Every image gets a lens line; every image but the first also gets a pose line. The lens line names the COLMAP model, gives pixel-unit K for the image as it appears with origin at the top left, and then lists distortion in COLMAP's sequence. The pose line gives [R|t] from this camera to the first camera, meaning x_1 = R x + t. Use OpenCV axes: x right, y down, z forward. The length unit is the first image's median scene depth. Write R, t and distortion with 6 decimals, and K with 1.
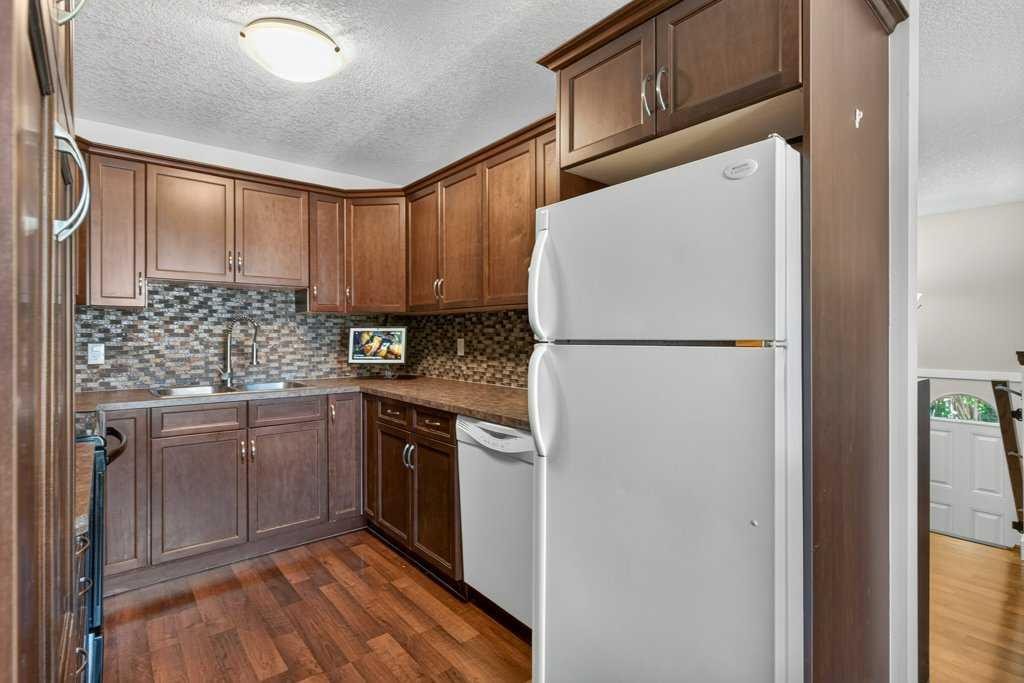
lens RADIAL K [[485.7, 0, 505.4], [0, 485.7, 338.7], [0, 0, 1]] dist [-0.000312, -0.000289]
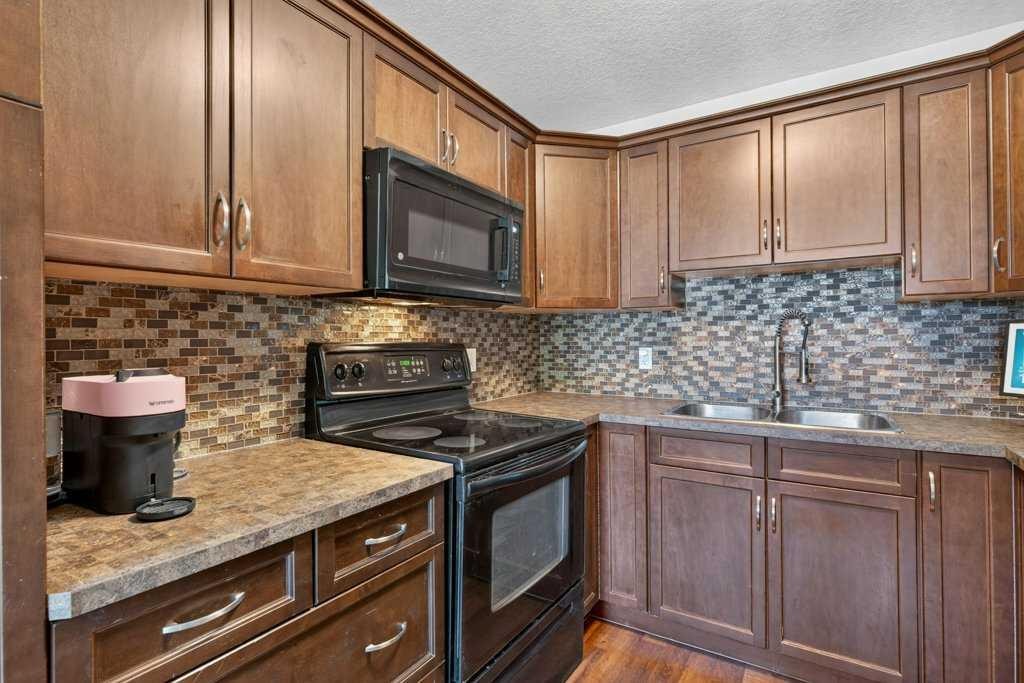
lens RADIAL K [[496.7, 0, 507.5], [0, 496.7, 337.9], [0, 0, 1]] dist [-0.000450, -0.001024]
pose [[0.304139, -0.004259, -0.952618, 0.009140], [-0.001354, 0.999987, -0.004903, -0.003860], [0.952627, 0.002782, 0.304129, 0.387928]]
